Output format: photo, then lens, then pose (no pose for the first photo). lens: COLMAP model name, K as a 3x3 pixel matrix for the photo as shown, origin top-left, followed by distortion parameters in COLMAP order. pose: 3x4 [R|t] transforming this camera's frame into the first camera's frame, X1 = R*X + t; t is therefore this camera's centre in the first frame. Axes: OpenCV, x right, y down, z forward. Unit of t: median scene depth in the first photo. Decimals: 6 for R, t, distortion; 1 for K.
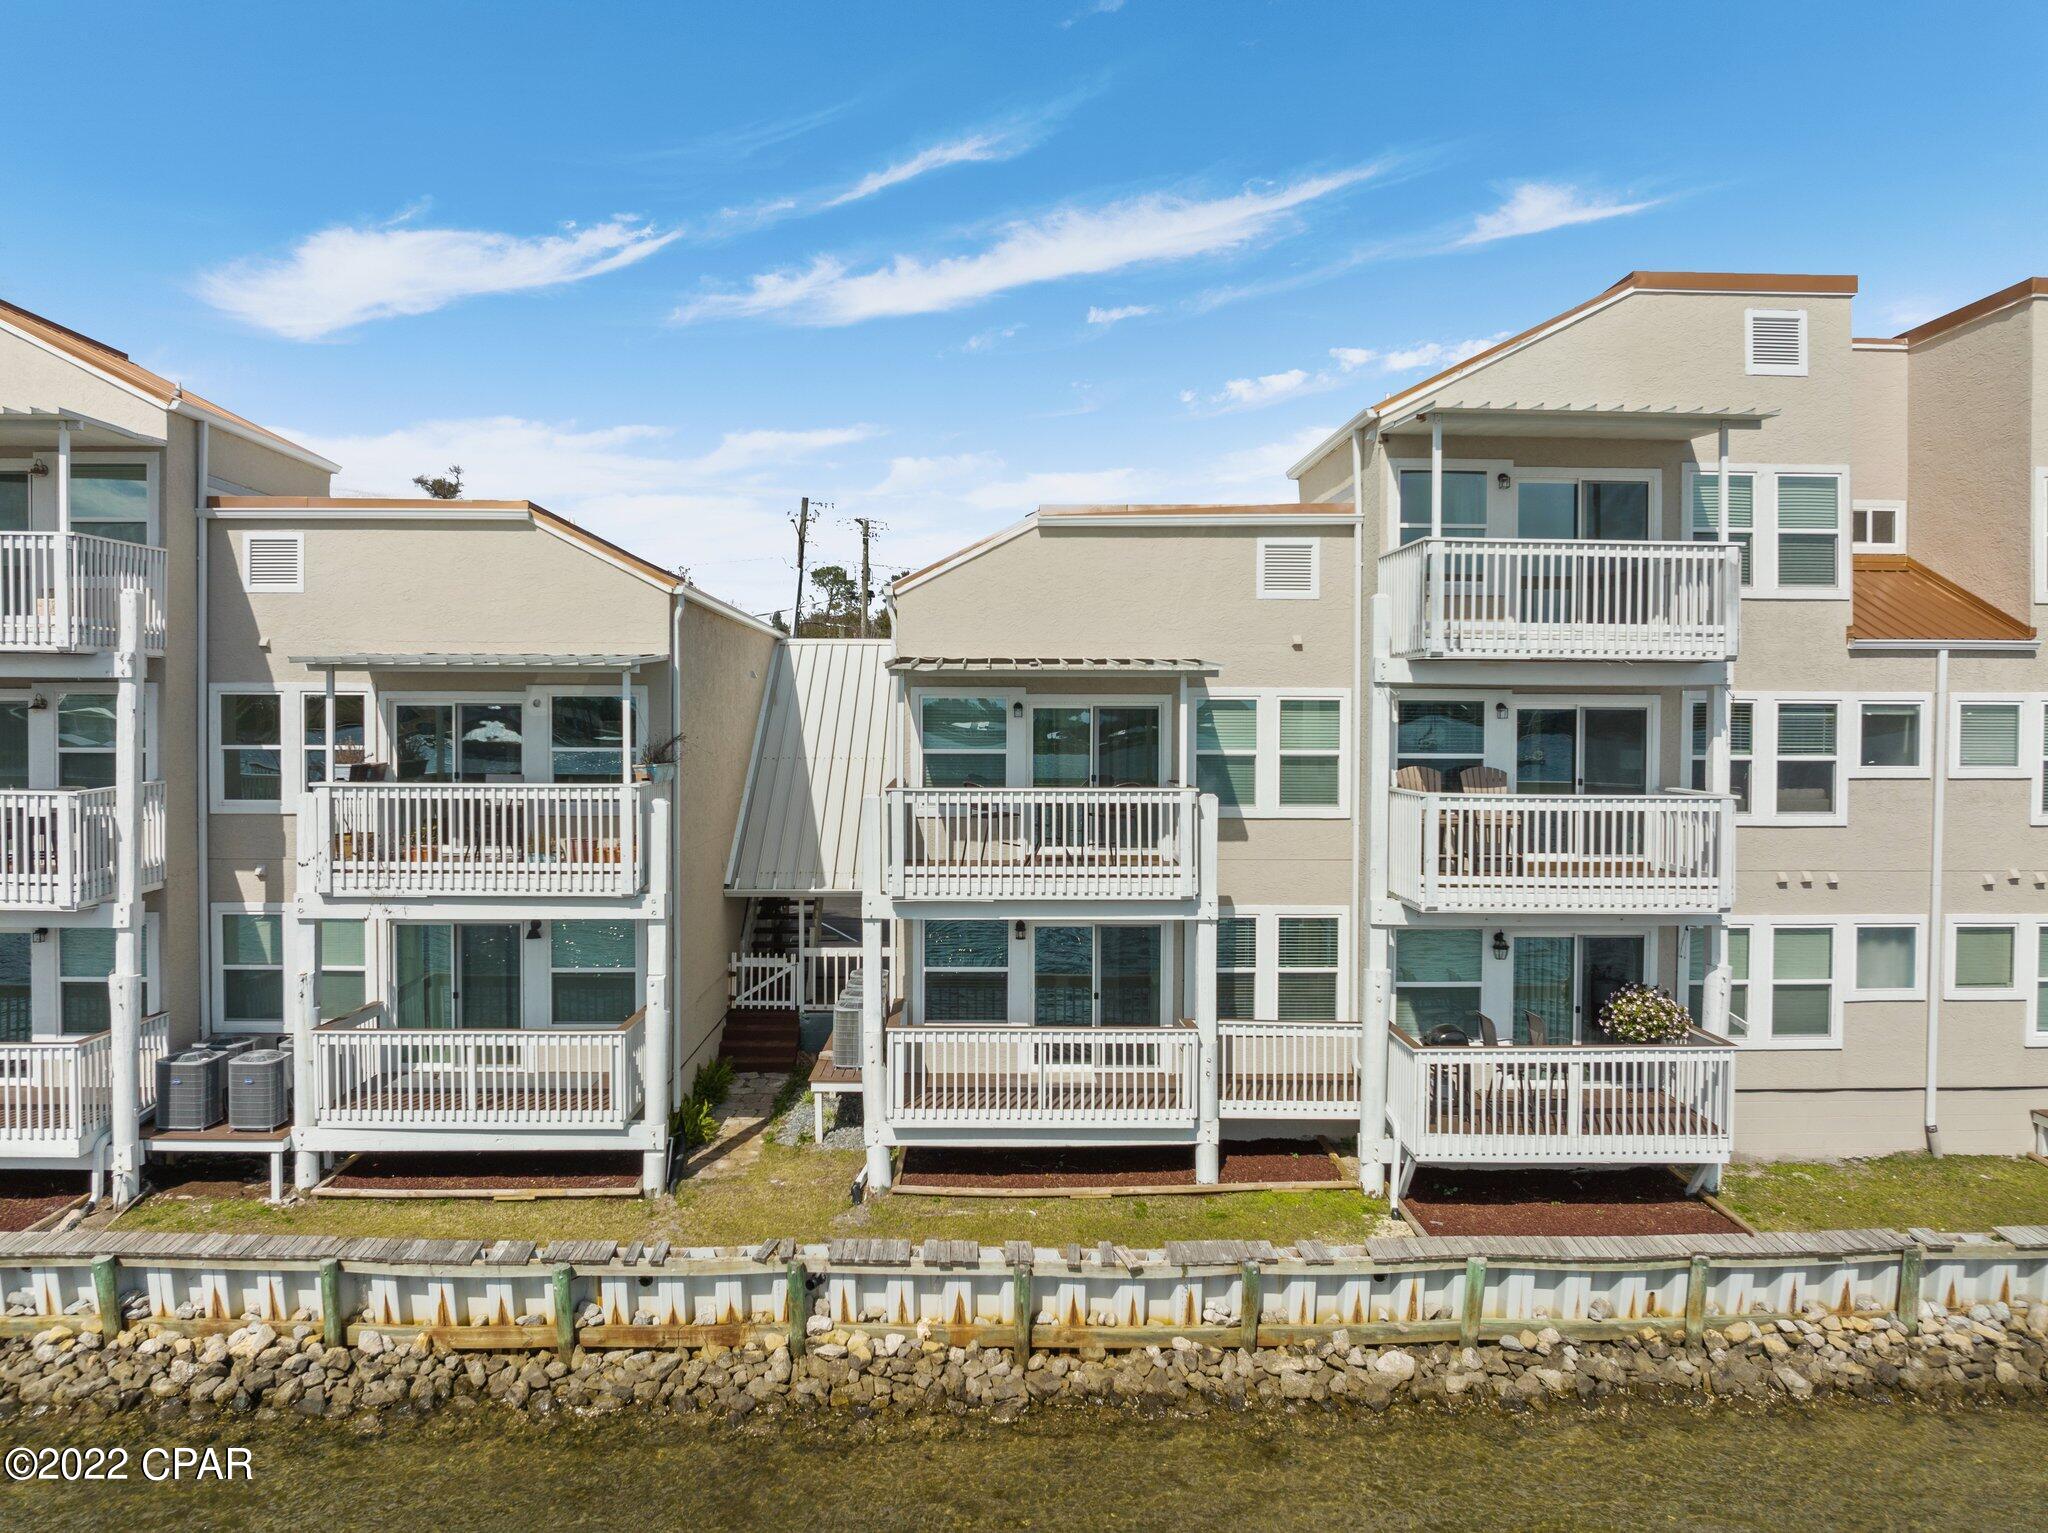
lens RADIAL K [[1404.2, 0, 1023.6], [0, 1404.2, 740.7], [0, 0, 1]] dist [-0.065306, 0.042933]
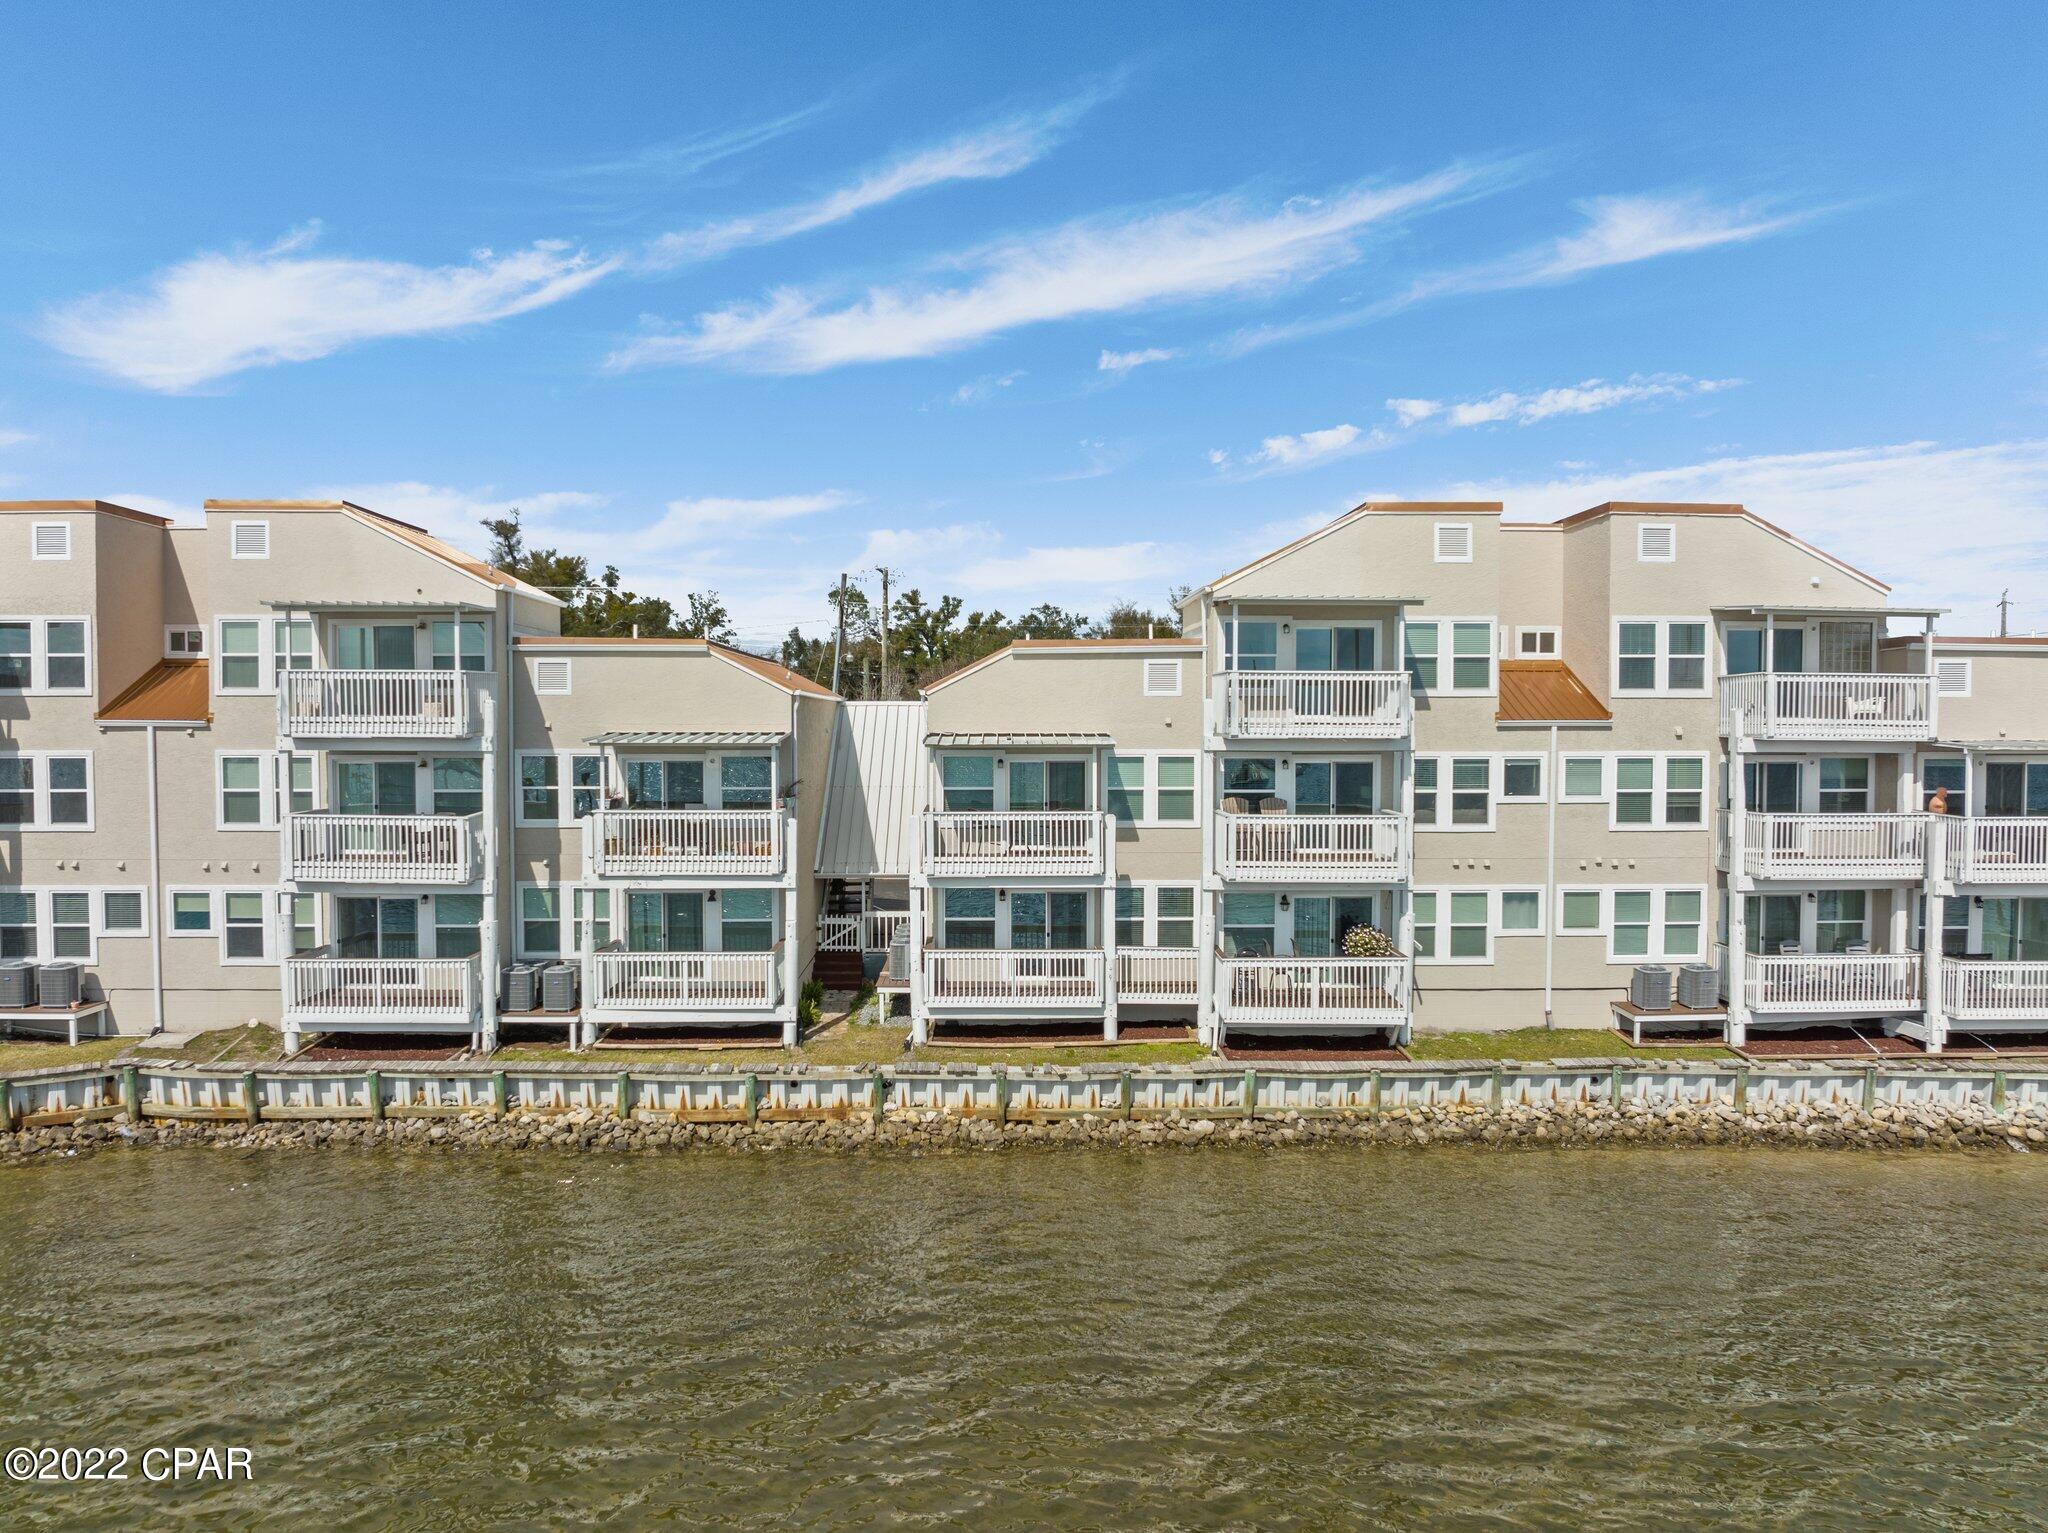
lens RADIAL K [[1432.9, 0, 1015.0], [0, 1432.9, 775.1], [0, 0, 1]] dist [-0.047193, 0.001019]
pose [[0.999901, -0.004074, -0.013487, 0.038162], [0.004425, 0.999649, 0.026118, -0.055277], [0.013376, -0.026175, 0.999568, -0.743388]]
